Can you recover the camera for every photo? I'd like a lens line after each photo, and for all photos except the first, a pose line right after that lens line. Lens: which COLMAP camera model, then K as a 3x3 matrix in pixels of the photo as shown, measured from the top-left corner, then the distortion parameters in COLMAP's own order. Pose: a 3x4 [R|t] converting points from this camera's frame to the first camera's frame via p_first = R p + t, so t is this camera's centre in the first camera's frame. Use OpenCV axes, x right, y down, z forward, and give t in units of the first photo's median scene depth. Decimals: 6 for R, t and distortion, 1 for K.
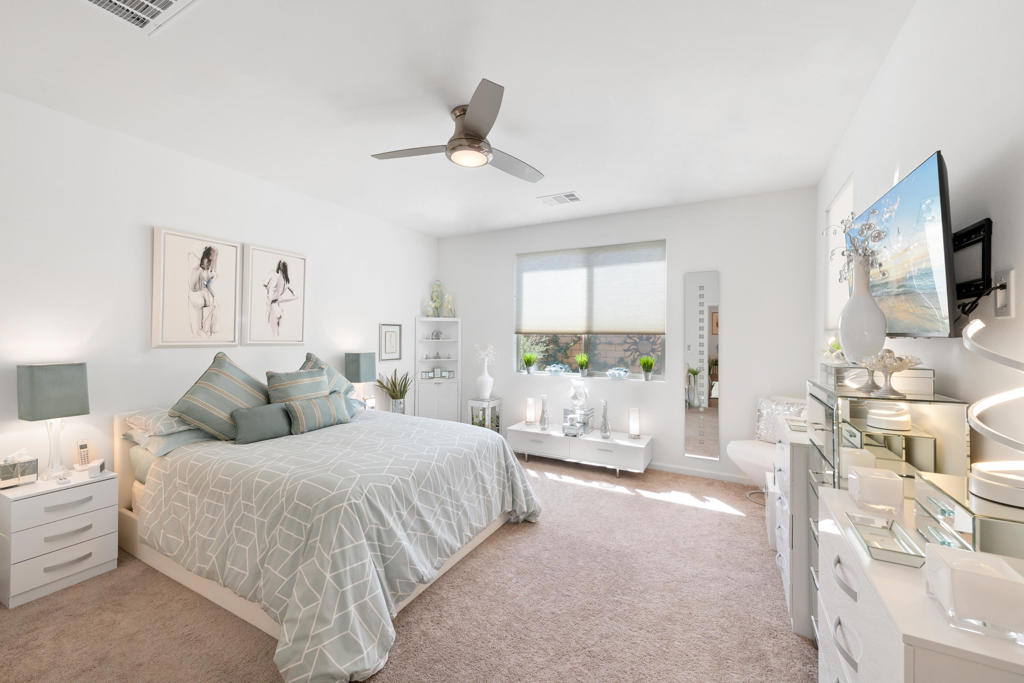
lens RADIAL K [[407.1, 0, 516.1], [0, 407.1, 336.3], [0, 0, 1]] dist [0.016106, -0.002678]
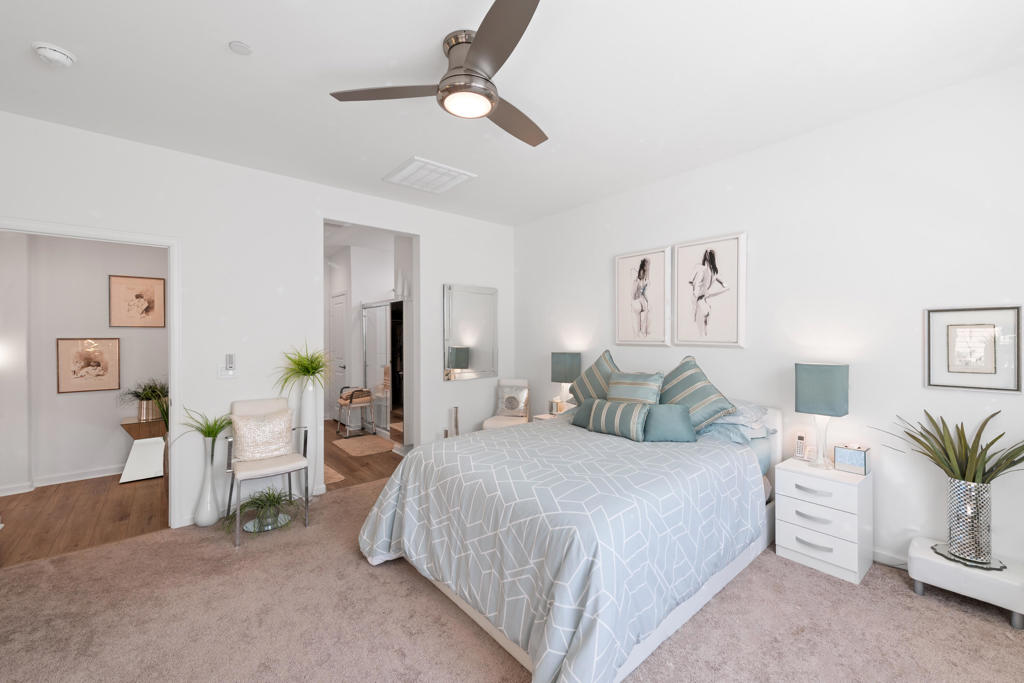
lens RADIAL K [[407.1, 0, 516.5], [0, 407.1, 339.0], [0, 0, 1]] dist [0.016106, -0.002678]
pose [[-0.350827, -0.006176, -0.936420, 0.394133], [-0.003691, 0.999980, -0.005213, 0.011643], [0.936433, 0.001627, -0.350843, 0.942356]]
